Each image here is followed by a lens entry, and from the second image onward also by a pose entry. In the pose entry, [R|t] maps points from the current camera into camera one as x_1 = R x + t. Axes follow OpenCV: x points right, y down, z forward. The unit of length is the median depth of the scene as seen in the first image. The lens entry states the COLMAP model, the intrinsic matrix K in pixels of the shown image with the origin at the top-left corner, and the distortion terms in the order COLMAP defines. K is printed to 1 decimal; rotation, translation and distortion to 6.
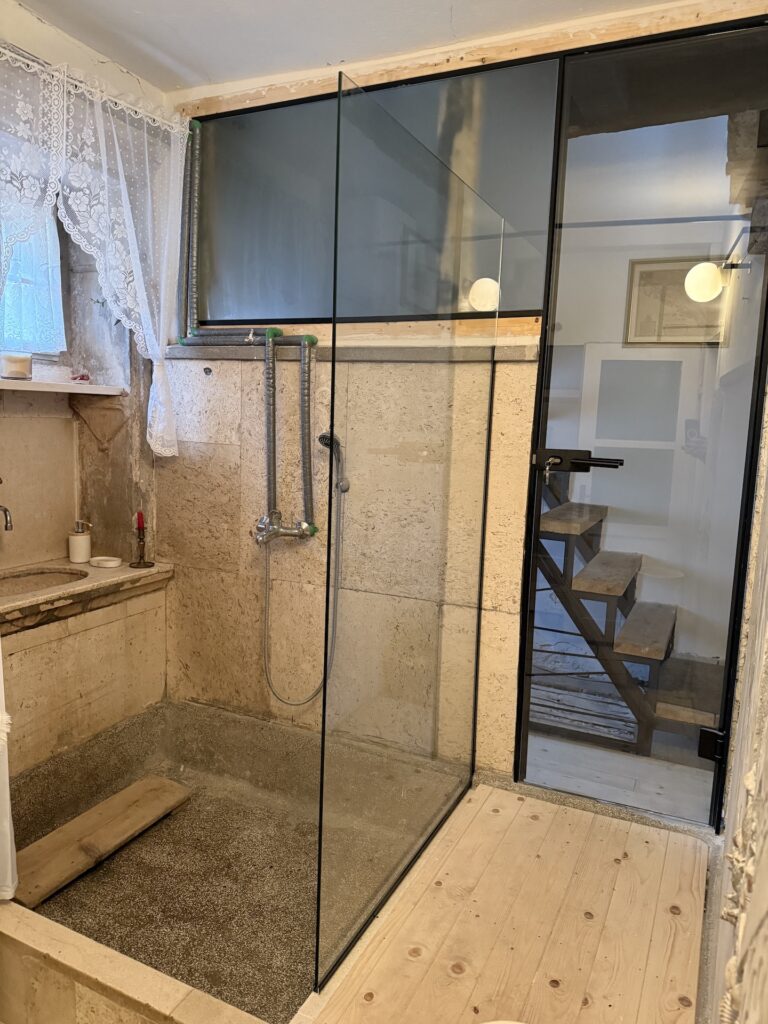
lens RADIAL K [[727.0, 0, 384.0], [0, 727.0, 512.0], [0, 0, 1]] dist [0.075104, -0.081644]
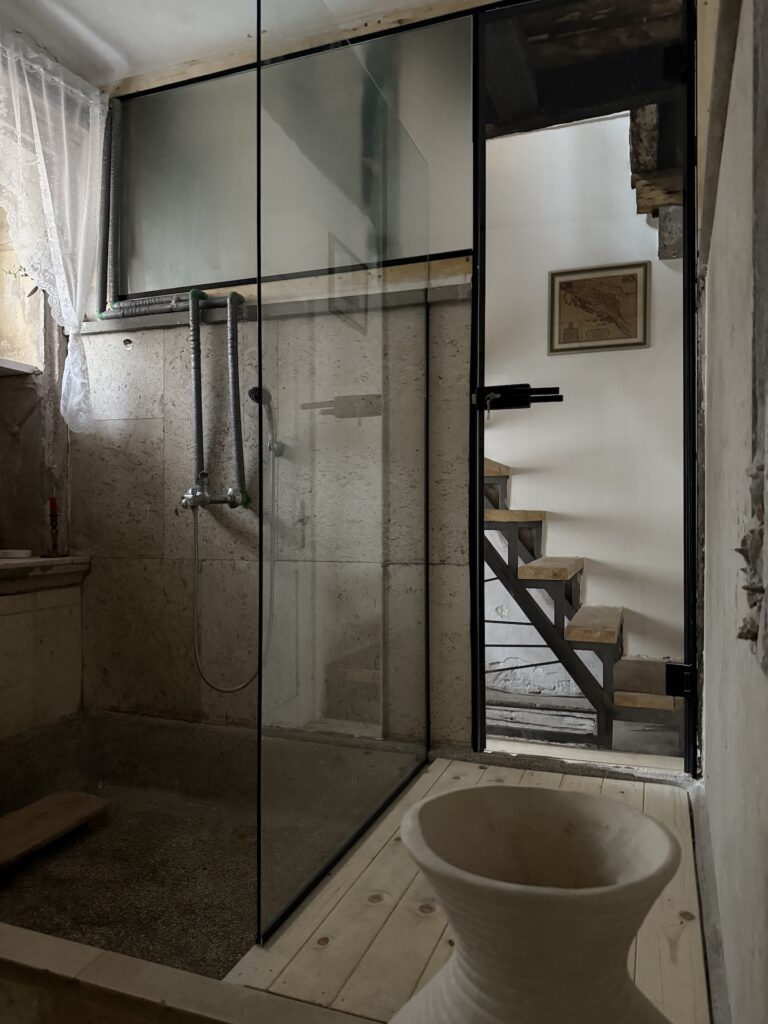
lens RADIAL K [[727.0, 0, 384.0], [0, 727.0, 512.0], [0, 0, 1]] dist [0.075104, -0.081644]
pose [[0.995167, -0.035909, 0.091398, -0.006691], [0.047914, 0.989991, -0.132750, 0.178272], [-0.085716, 0.136487, 0.986926, 0.064740]]
